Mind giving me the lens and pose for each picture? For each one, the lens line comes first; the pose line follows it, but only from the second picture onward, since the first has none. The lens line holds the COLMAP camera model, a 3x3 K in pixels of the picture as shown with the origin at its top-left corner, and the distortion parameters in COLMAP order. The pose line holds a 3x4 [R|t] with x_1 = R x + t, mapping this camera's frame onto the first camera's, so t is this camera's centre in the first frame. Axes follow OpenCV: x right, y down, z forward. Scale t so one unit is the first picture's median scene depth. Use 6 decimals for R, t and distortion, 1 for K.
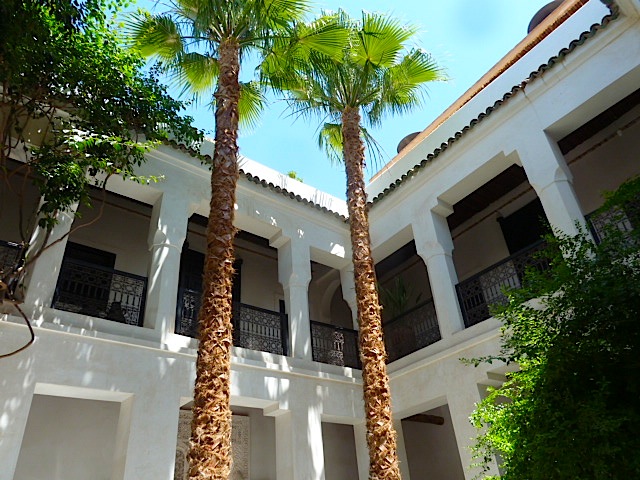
lens RADIAL K [[472.4, 0, 320.6], [0, 472.4, 243.3], [0, 0, 1]] dist [-0.044089, 0.019713]
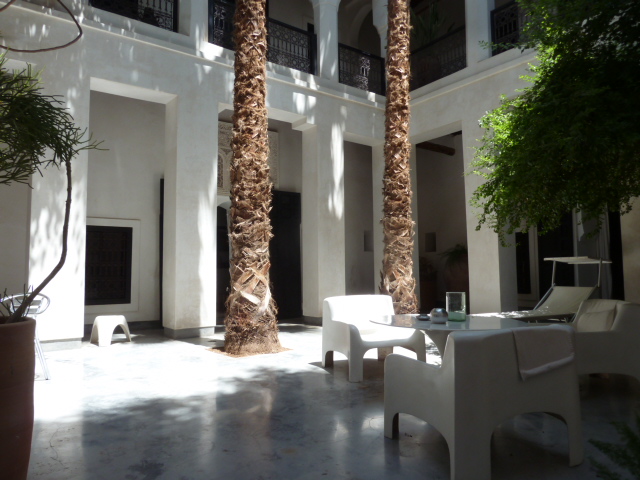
lens RADIAL K [[472.4, 0, 323.1], [0, 472.4, 239.4], [0, 0, 1]] dist [-0.044089, 0.019713]
pose [[0.997790, 0.063703, -0.018871, -0.012548], [-0.046350, 0.870919, 0.489237, 0.055677], [0.047601, -0.487281, 0.871947, -0.099193]]
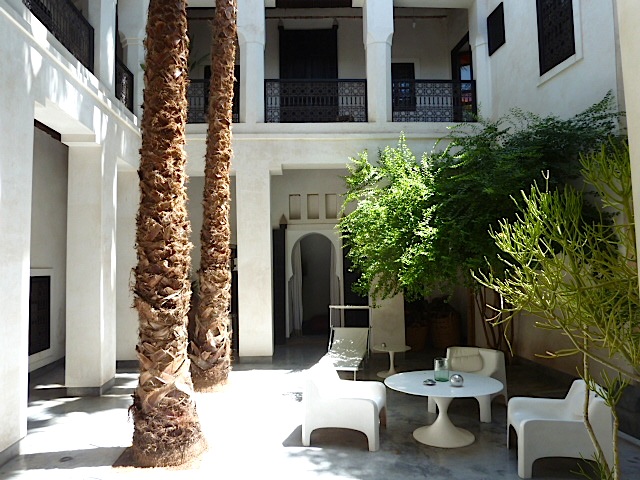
lens RADIAL K [[472.4, 0, 319.2], [0, 472.4, 240.8], [0, 0, 1]] dist [-0.044089, 0.019713]
pose [[0.576423, 0.109871, 0.809731, -0.589860], [-0.468956, 0.855974, 0.217690, 0.141351], [-0.669191, -0.505210, 0.544928, 0.178407]]
